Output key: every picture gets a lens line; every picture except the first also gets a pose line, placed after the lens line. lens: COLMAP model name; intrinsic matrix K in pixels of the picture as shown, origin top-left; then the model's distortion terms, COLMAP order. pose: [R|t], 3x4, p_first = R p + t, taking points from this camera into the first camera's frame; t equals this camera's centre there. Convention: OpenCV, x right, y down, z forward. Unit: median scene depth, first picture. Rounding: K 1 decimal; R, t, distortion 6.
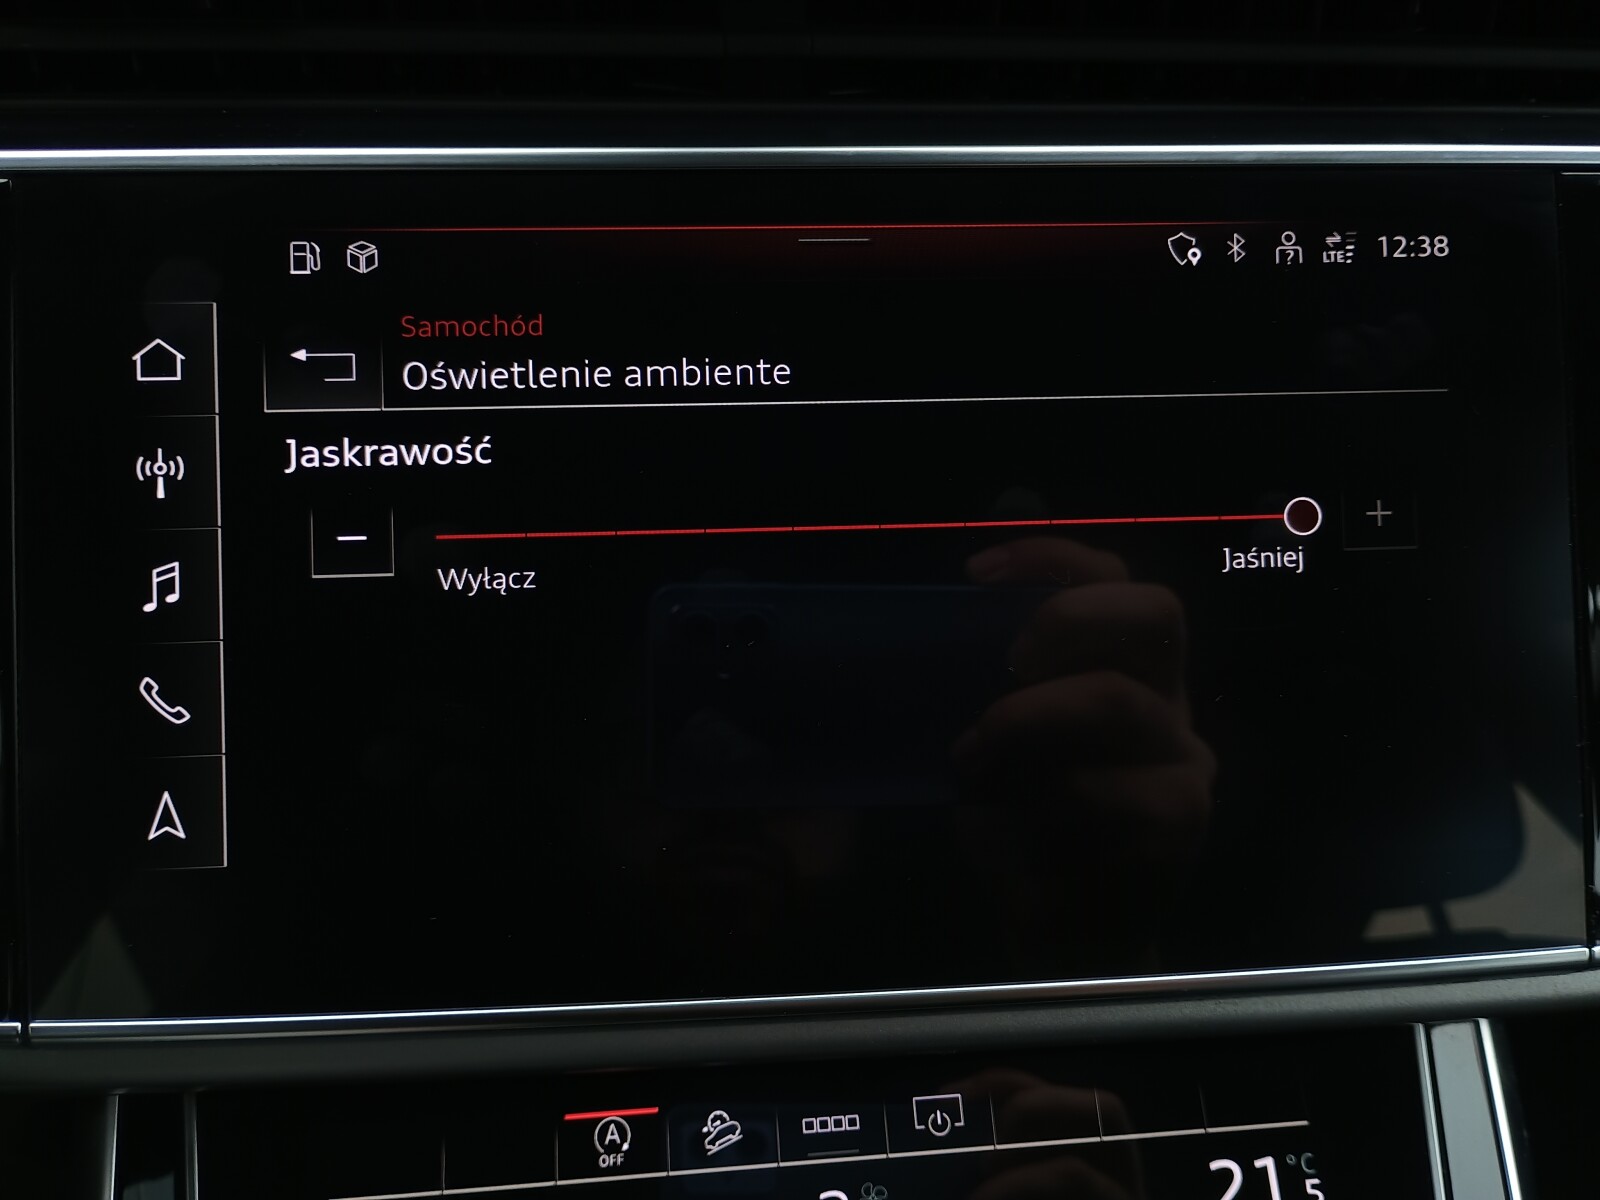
lens RADIAL K [[1375.7, 0, 802.3], [0, 1375.7, 594.7], [0, 0, 1]] dist [0.012082, -0.004025]
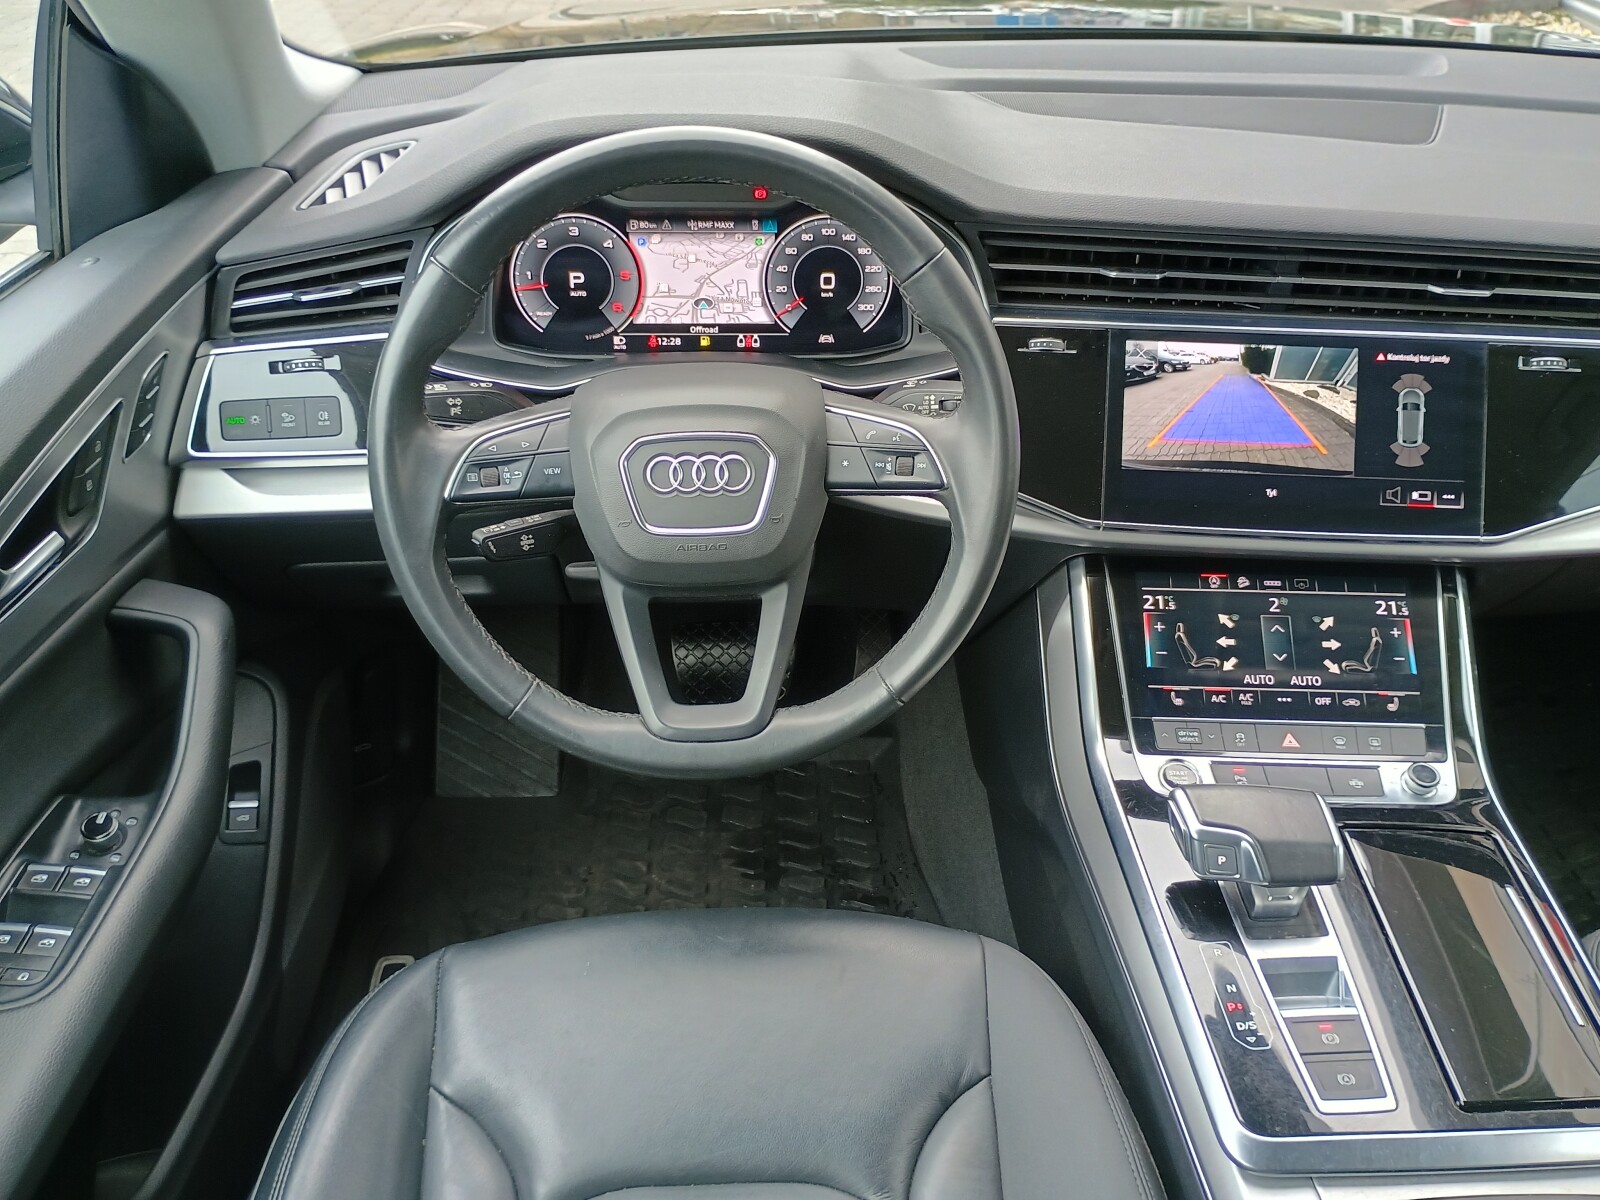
lens RADIAL K [[1414.8, 0, 809.7], [0, 1414.8, 570.3], [0, 0, 1]] dist [0.041741, -0.068622]
pose [[0.993427, 0.072633, -0.088468, -0.998652], [-0.072675, 0.997352, 0.002748, 0.480788], [0.088433, 0.003699, 0.996075, -3.318177]]
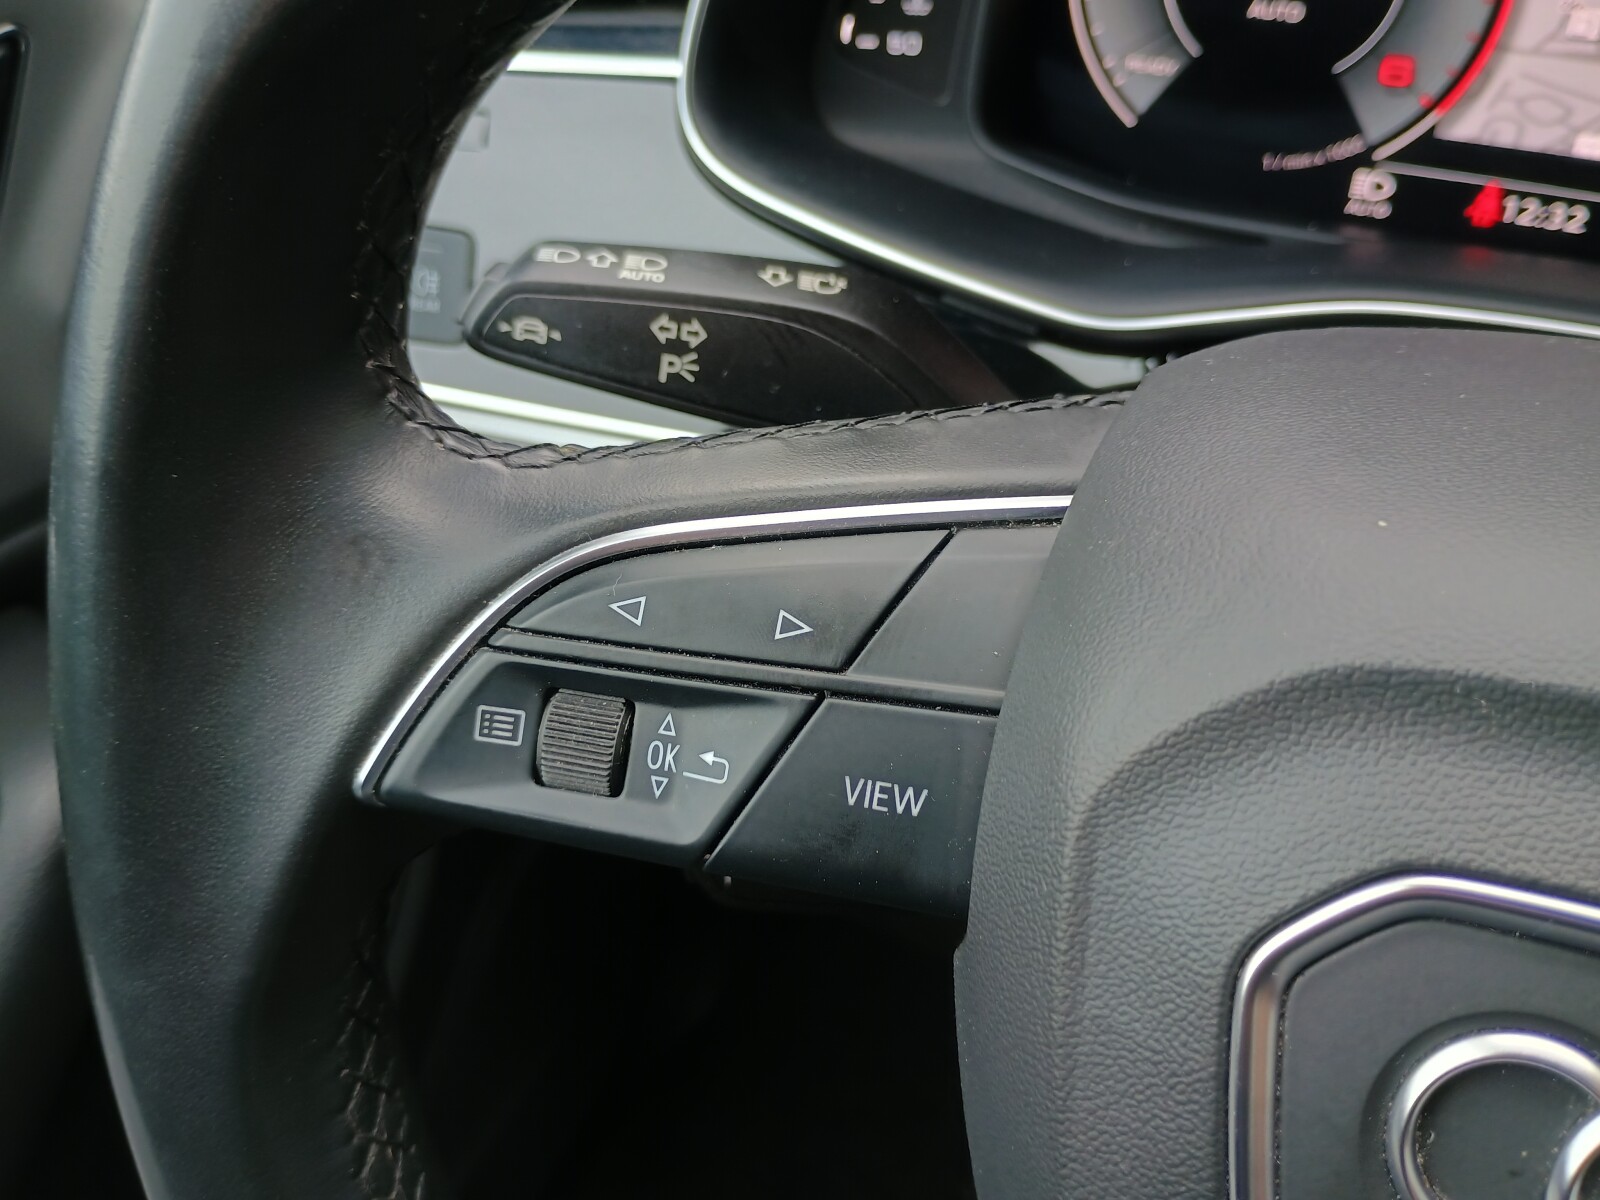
lens RADIAL K [[1414.8, 0, 809.7], [0, 1414.8, 570.3], [0, 0, 1]] dist [0.041741, -0.068622]
pose [[0.830408, 0.328907, -0.449714, -1.743402], [-0.270778, 0.943670, 0.190172, 0.054707], [0.486930, -0.036148, 0.872692, -0.436824]]
